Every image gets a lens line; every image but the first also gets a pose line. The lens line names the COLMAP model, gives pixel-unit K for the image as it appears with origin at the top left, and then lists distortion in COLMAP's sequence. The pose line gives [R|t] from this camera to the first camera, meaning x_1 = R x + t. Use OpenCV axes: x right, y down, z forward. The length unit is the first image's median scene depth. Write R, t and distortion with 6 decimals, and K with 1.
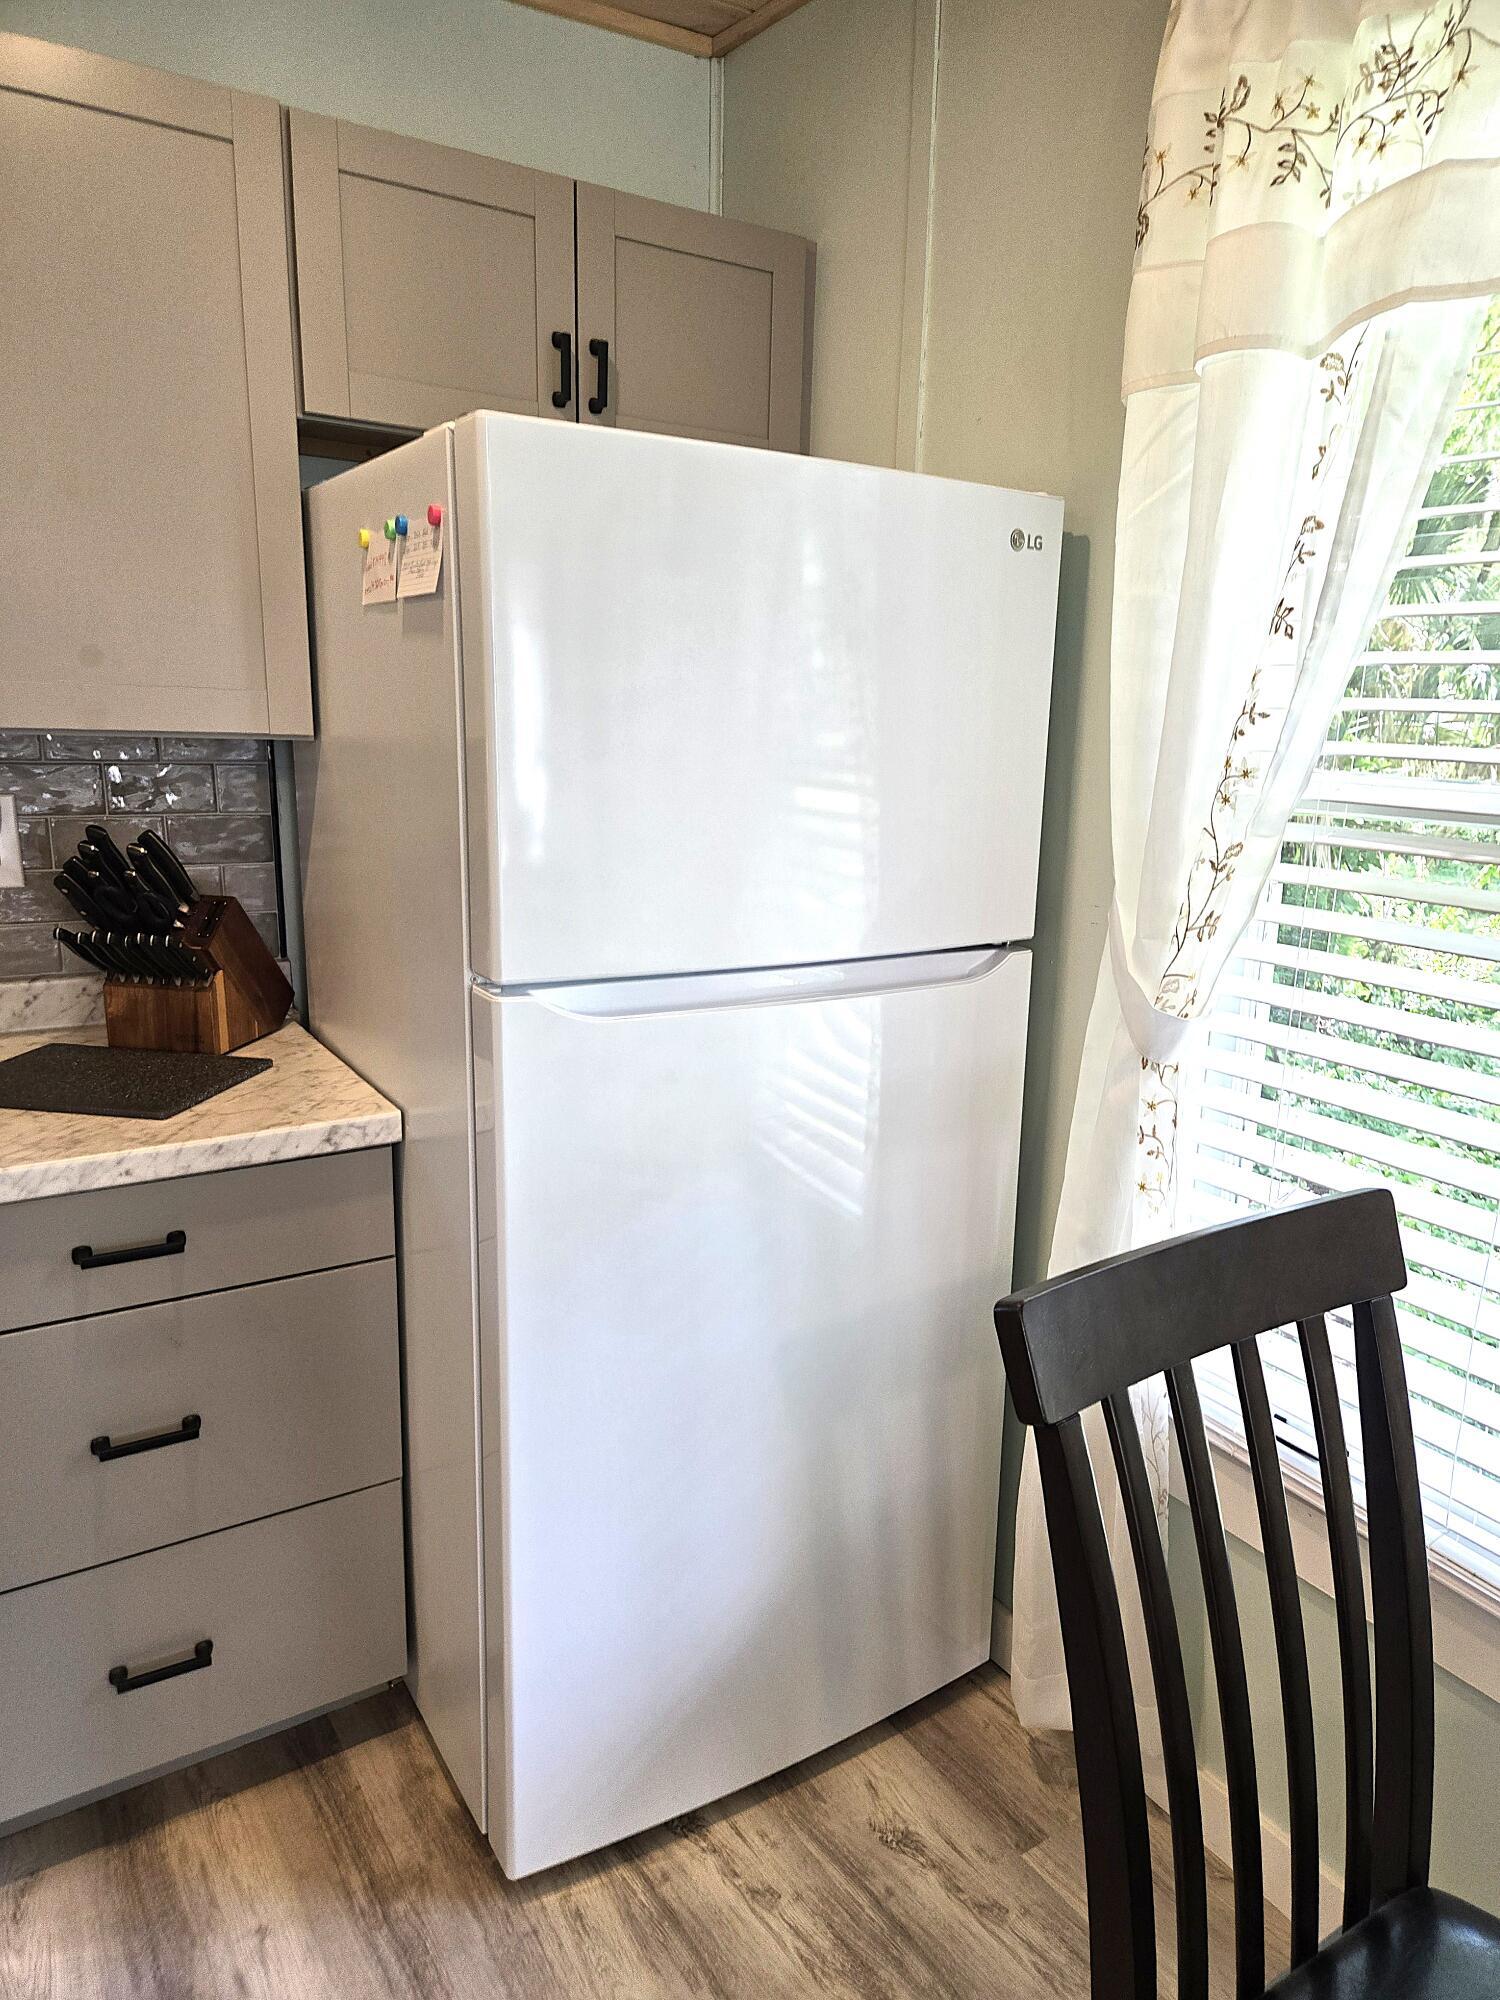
lens RADIAL K [[1335.3, 0, 770.9], [0, 1335.3, 1027.6], [0, 0, 1]] dist [0.067476, -0.052282]
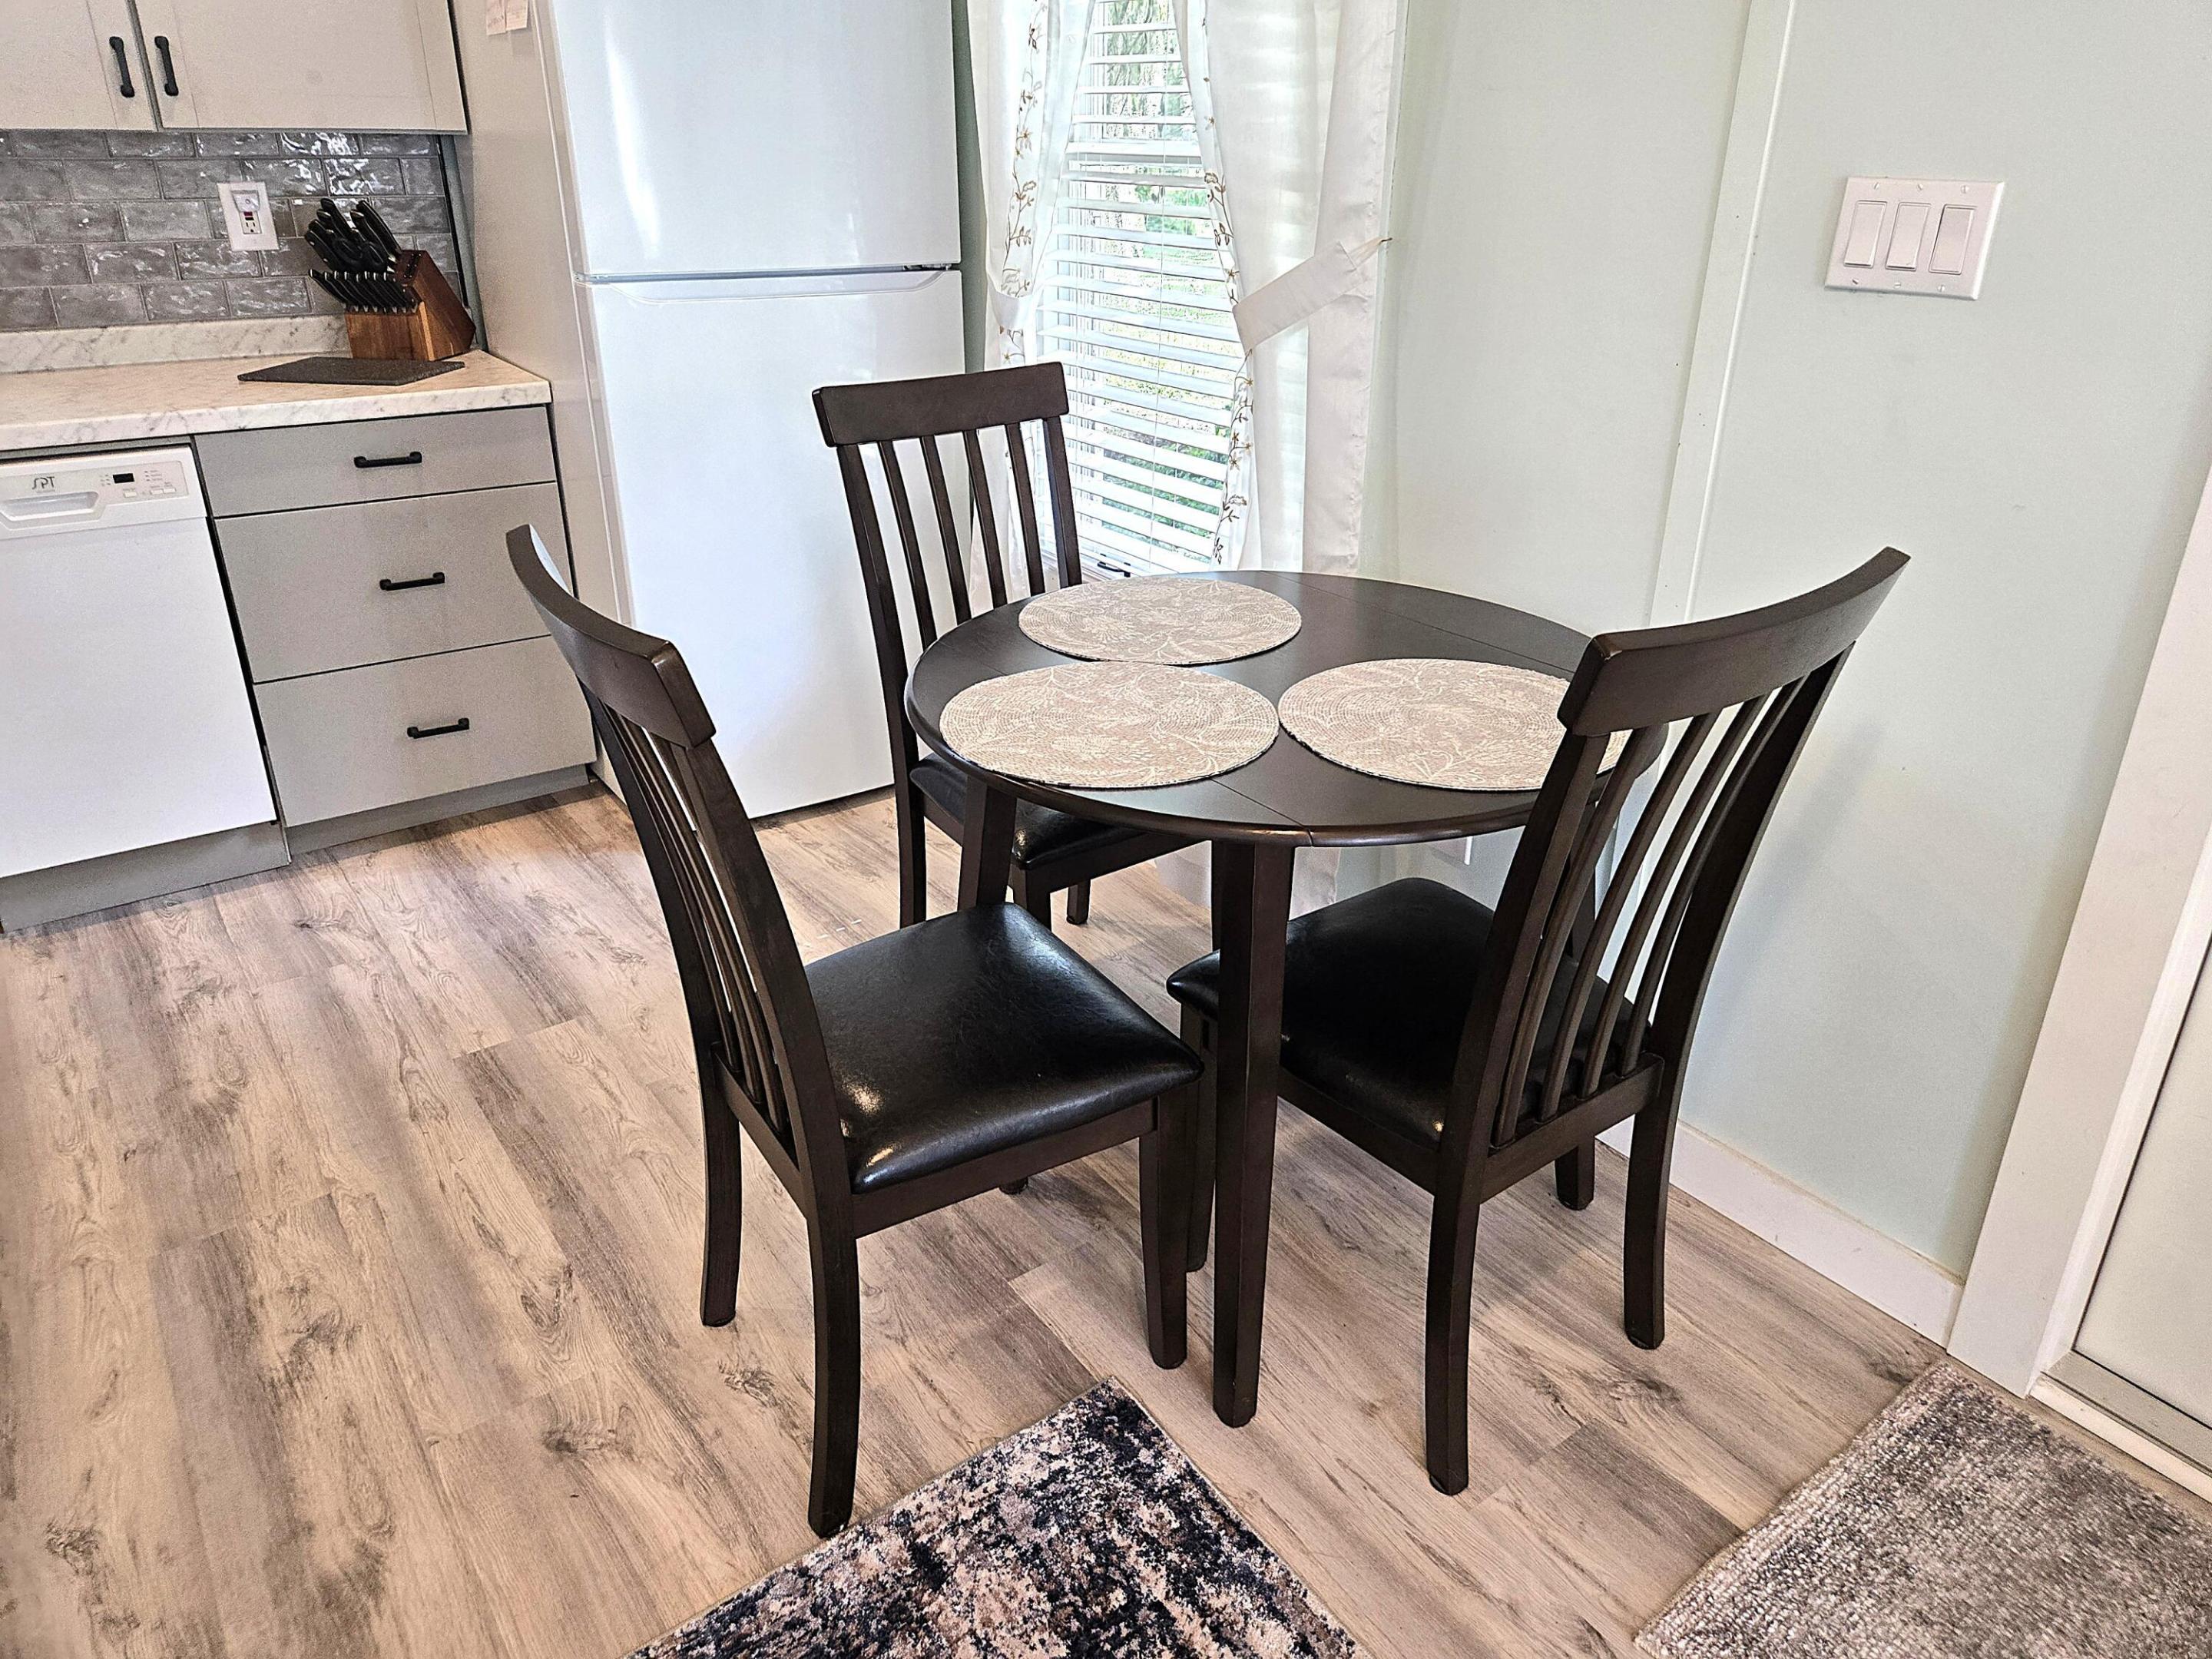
lens RADIAL K [[1476.9, 0, 1102.2], [0, 1476.9, 780.5], [0, 0, 1]] dist [0.067476, -0.052282]
pose [[0.998949, -0.037965, 0.025693, 0.293932], [0.033039, 0.984787, 0.170598, 0.232397], [-0.031779, -0.169570, 0.985006, -0.784025]]
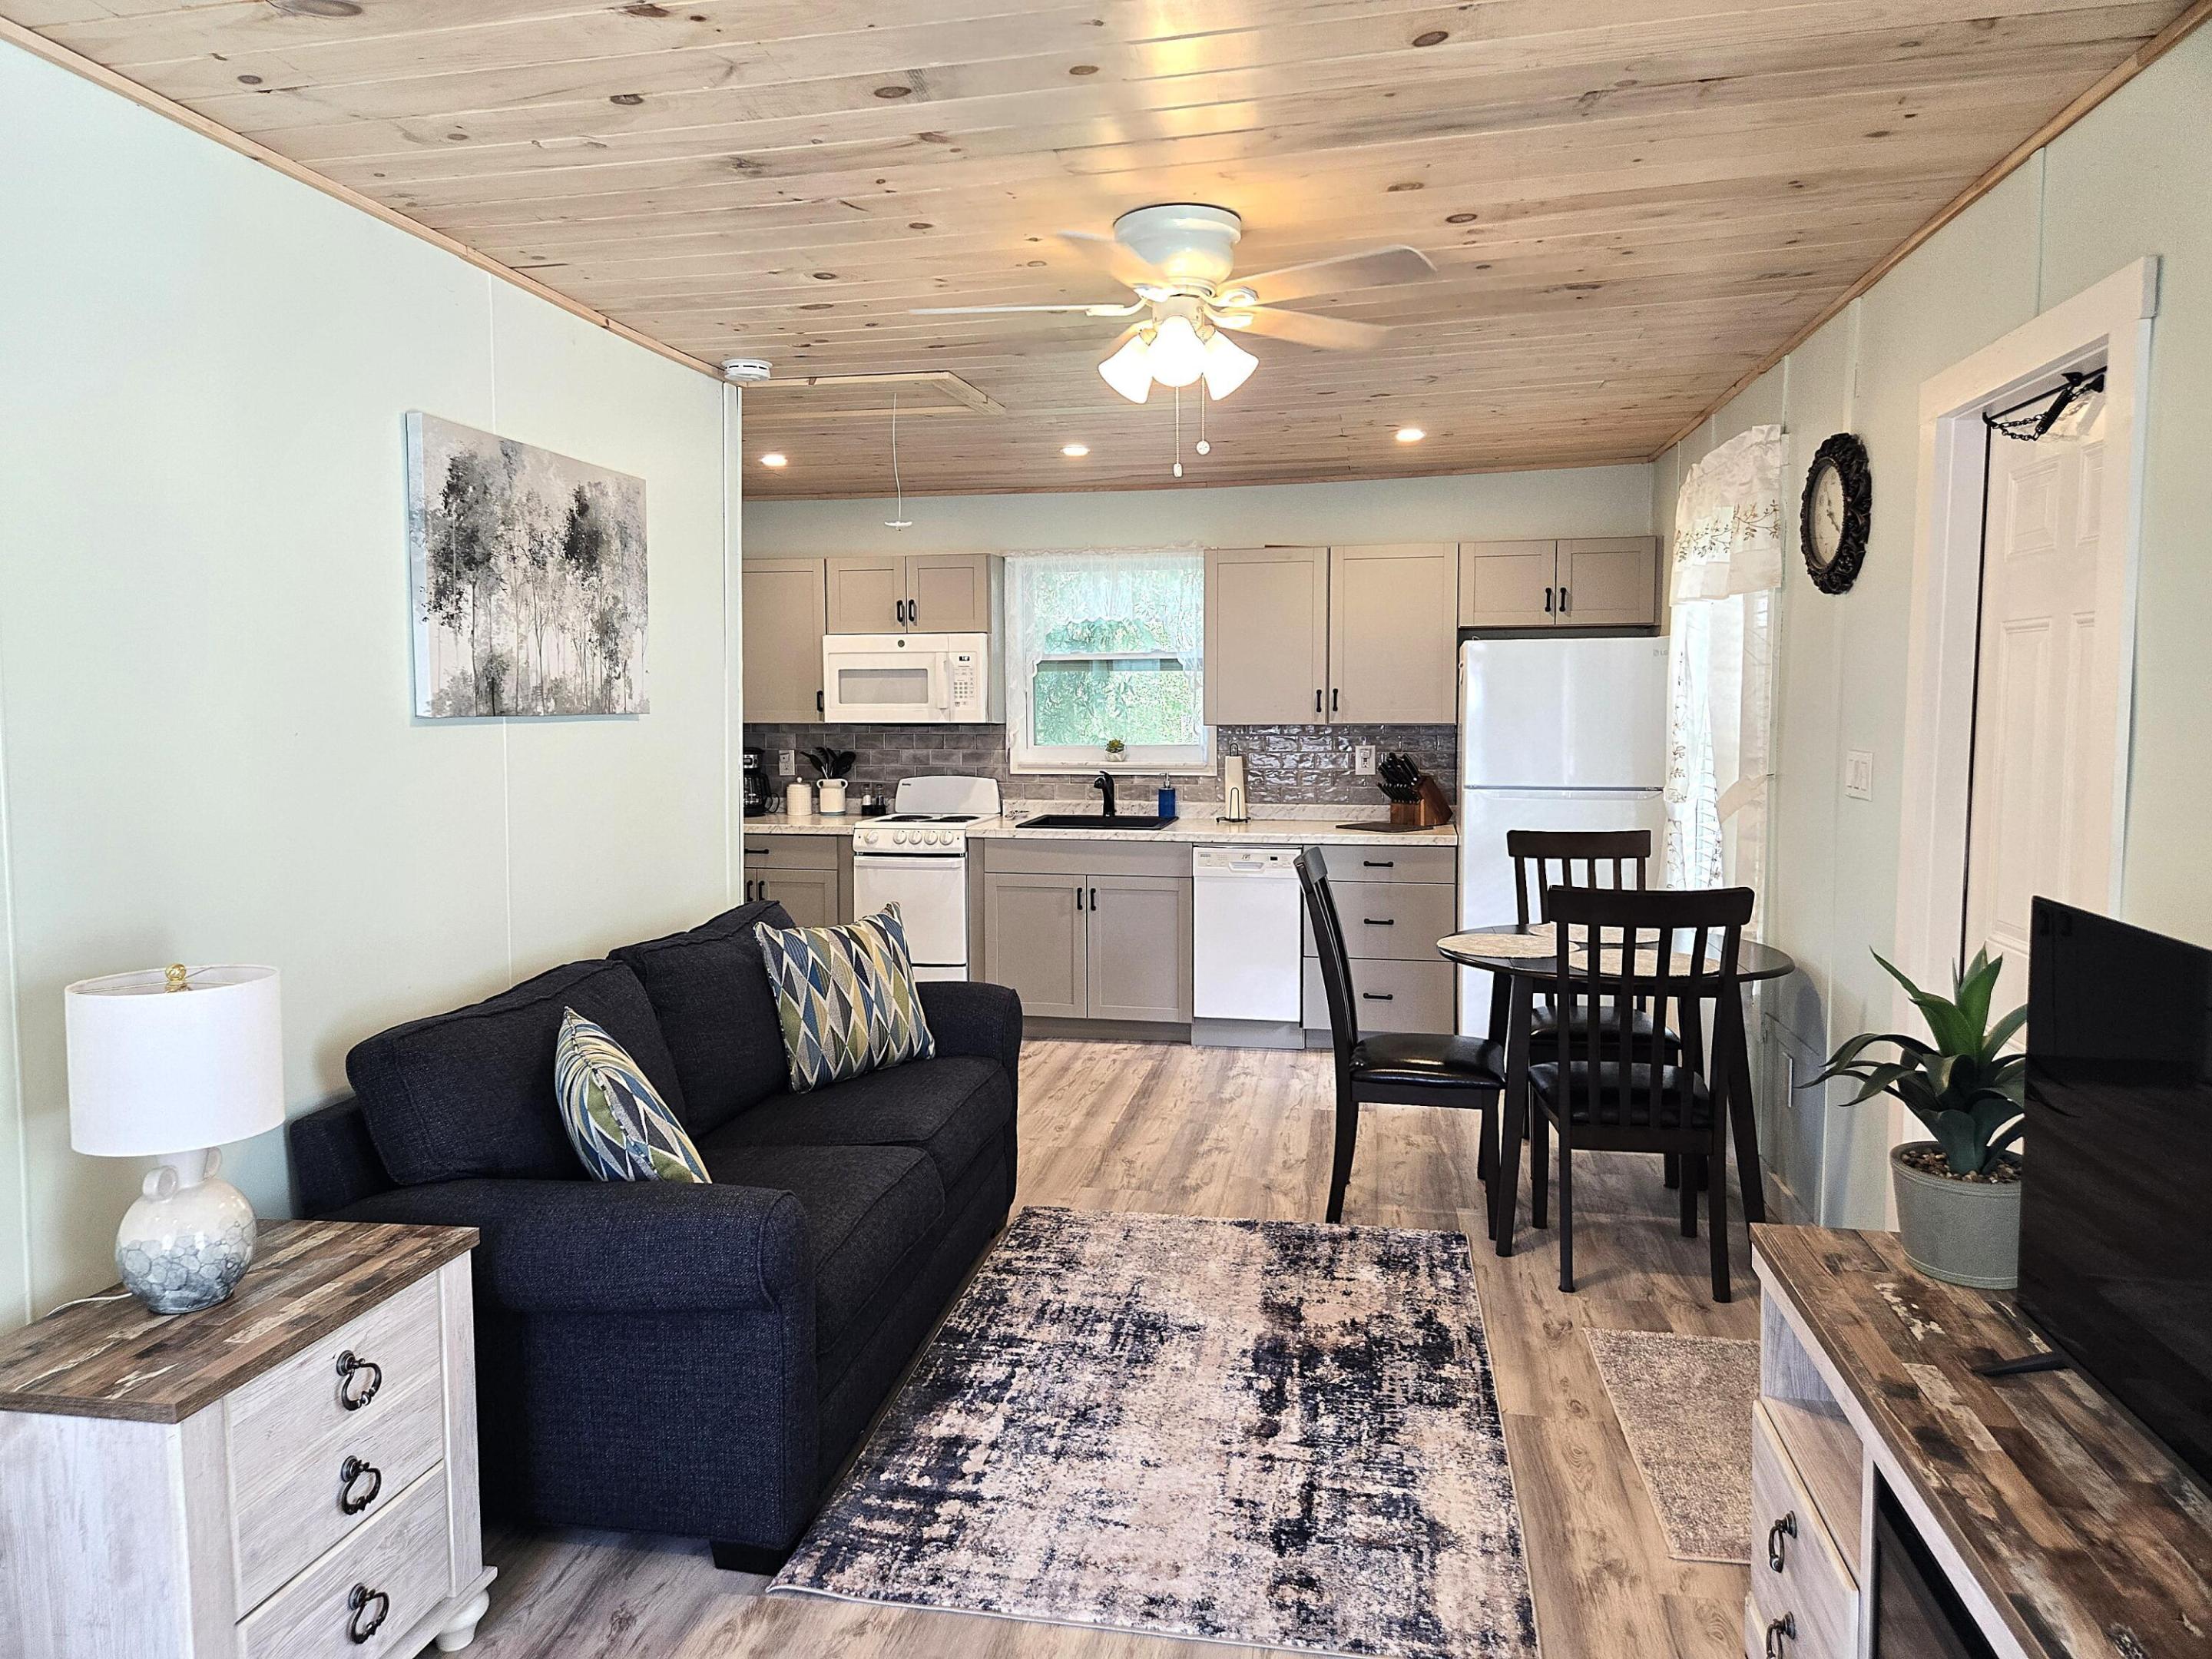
lens RADIAL K [[1476.9, 0, 1053.8], [0, 1476.9, 791.0], [0, 0, 1]] dist [0.067476, -0.052282]
pose [[0.692554, 0.006699, -0.721335, 1.525117], [-0.139492, 0.982327, -0.124804, 0.507677], [0.707751, 0.187054, 0.681249, -2.007230]]
